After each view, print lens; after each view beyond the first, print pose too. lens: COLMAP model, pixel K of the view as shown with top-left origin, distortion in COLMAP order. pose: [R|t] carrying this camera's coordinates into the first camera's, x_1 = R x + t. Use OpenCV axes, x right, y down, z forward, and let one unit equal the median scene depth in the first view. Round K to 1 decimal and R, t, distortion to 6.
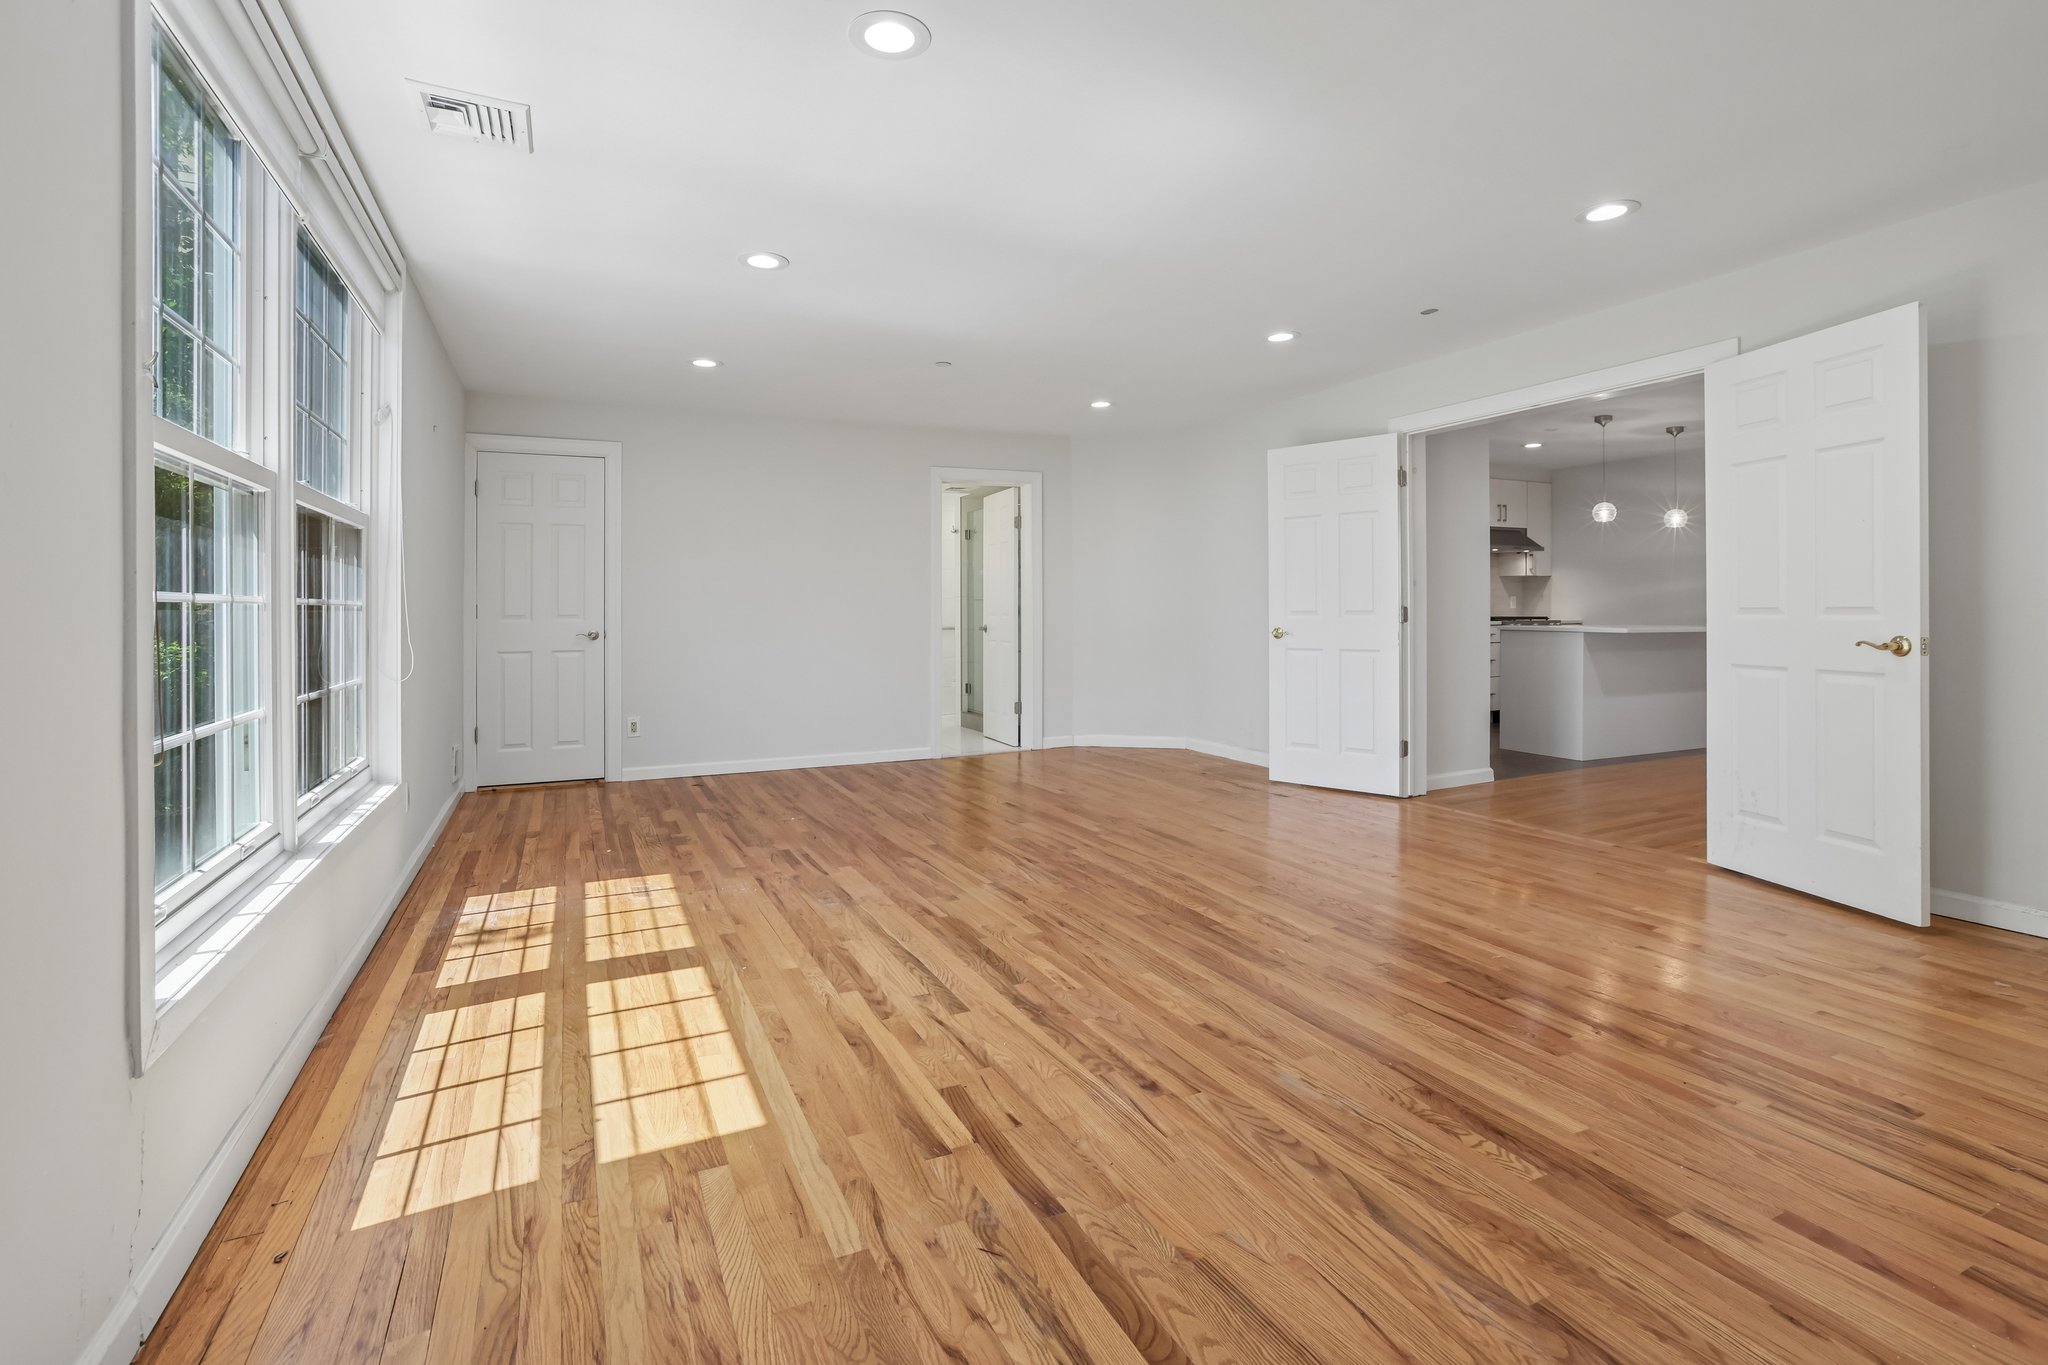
lens RADIAL K [[944.5, 0, 1026.8], [0, 944.5, 654.1], [0, 0, 1]] dist [-0.029439, 0.012383]
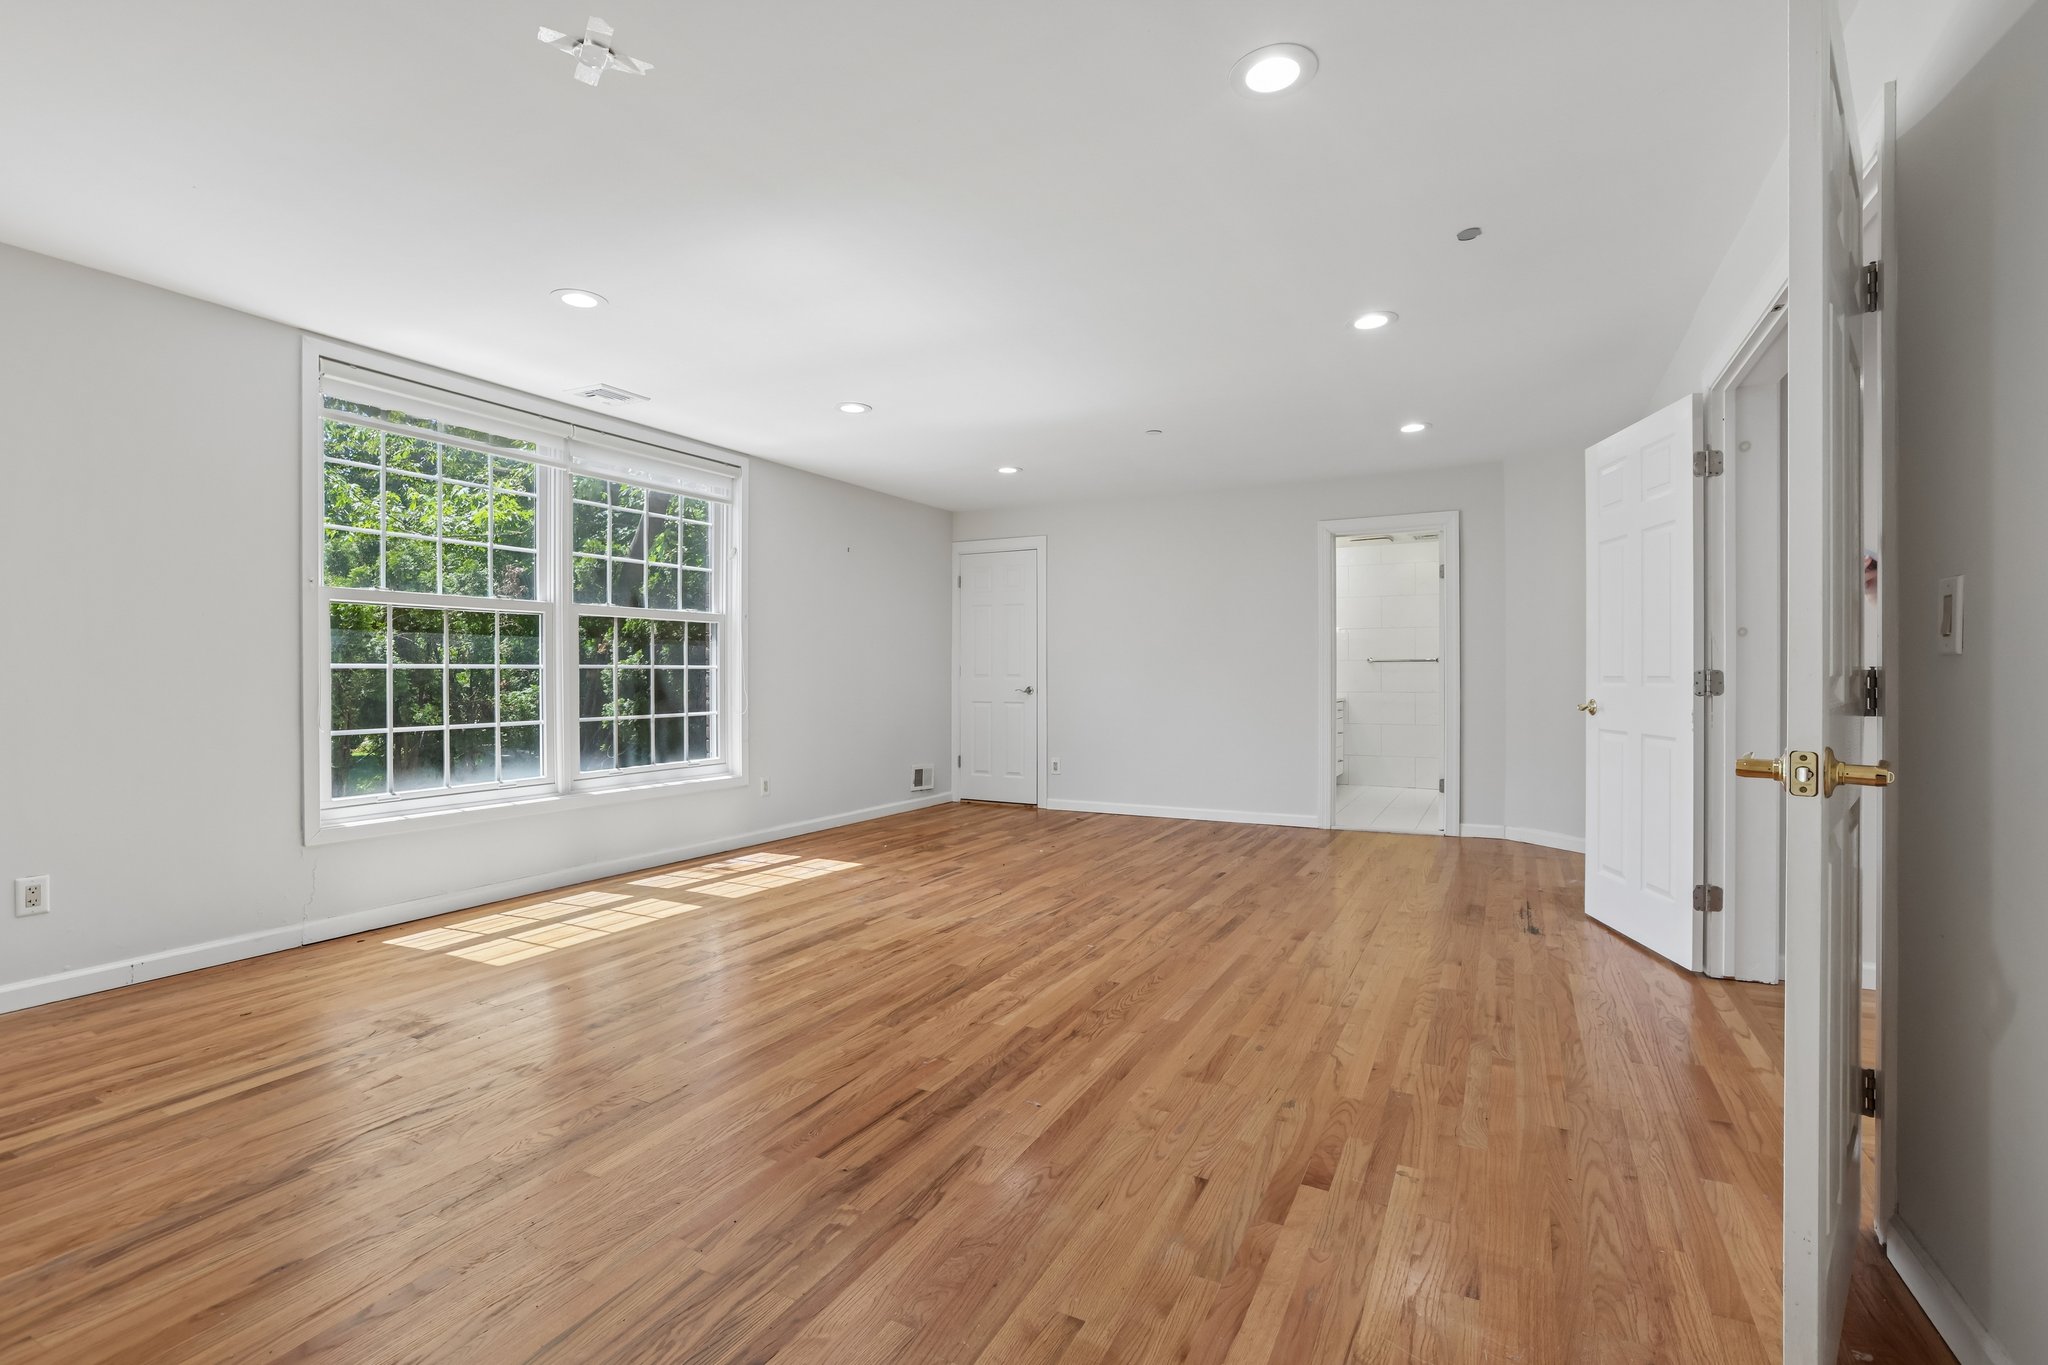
lens RADIAL K [[936.4, 0, 1030.6], [0, 936.4, 672.2], [0, 0, 1]] dist [-0.046142, 0.024474]
pose [[0.598177, 0.003286, -0.801357, 1.238528], [-0.037817, 0.998993, -0.024132, -0.029243], [0.800471, 0.044740, 0.597699, 0.547209]]
